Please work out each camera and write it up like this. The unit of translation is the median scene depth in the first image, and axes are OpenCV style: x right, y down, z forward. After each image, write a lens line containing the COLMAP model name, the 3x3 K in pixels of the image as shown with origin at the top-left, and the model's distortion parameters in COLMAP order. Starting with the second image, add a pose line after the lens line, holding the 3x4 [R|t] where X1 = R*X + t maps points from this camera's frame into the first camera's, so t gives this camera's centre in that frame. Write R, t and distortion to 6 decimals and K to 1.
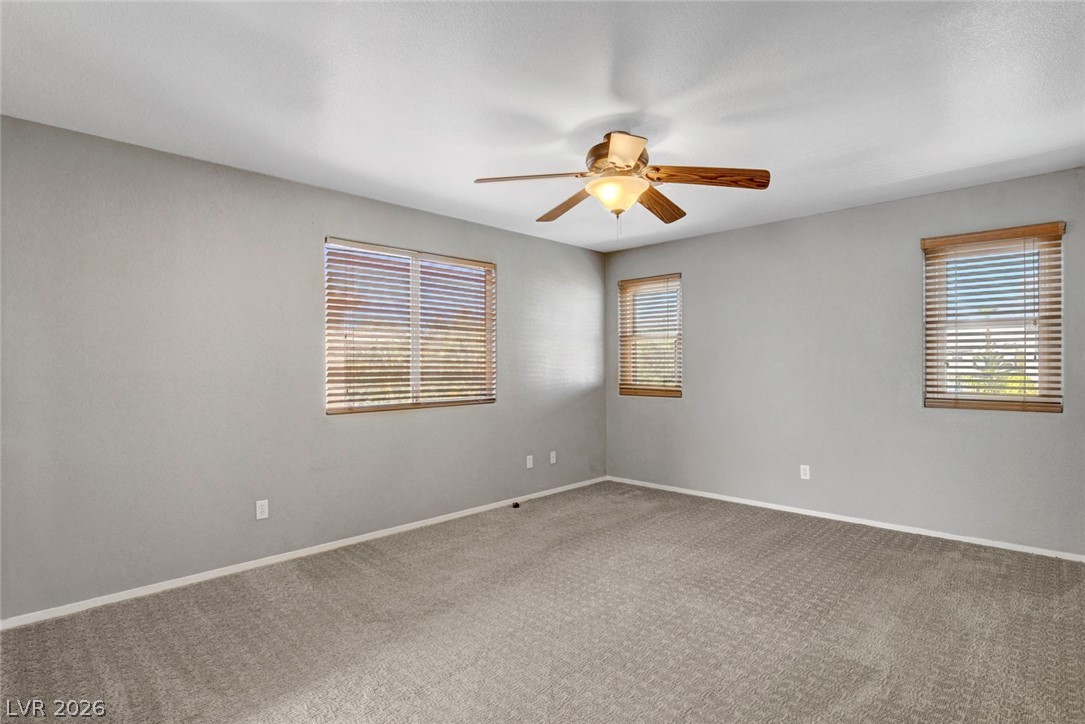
lens RADIAL K [[548.3, 0, 542.0], [0, 548.3, 374.9], [0, 0, 1]] dist [0.000848, 0.000153]
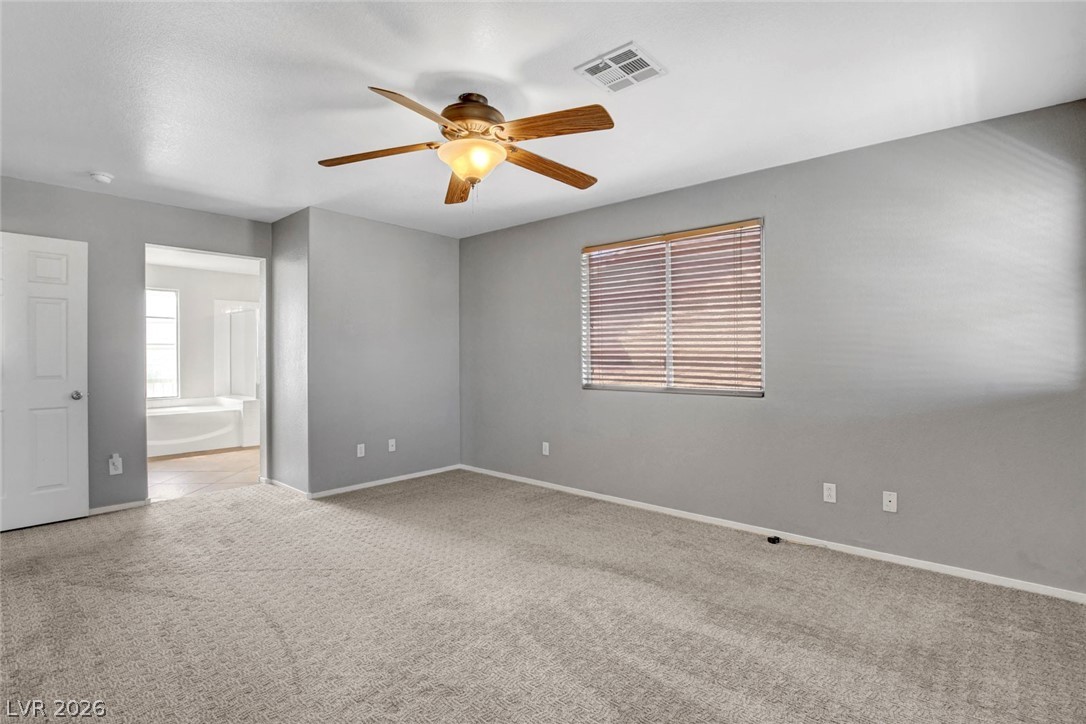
lens RADIAL K [[530.5, 0, 540.0], [0, 530.5, 365.4], [0, 0, 1]] dist [-0.003713, -0.000300]
pose [[0.037575, 0.028884, -0.998876, 0.721904], [-0.009053, 0.999551, 0.028563, -0.014660], [0.999253, 0.007970, 0.037819, 0.740345]]
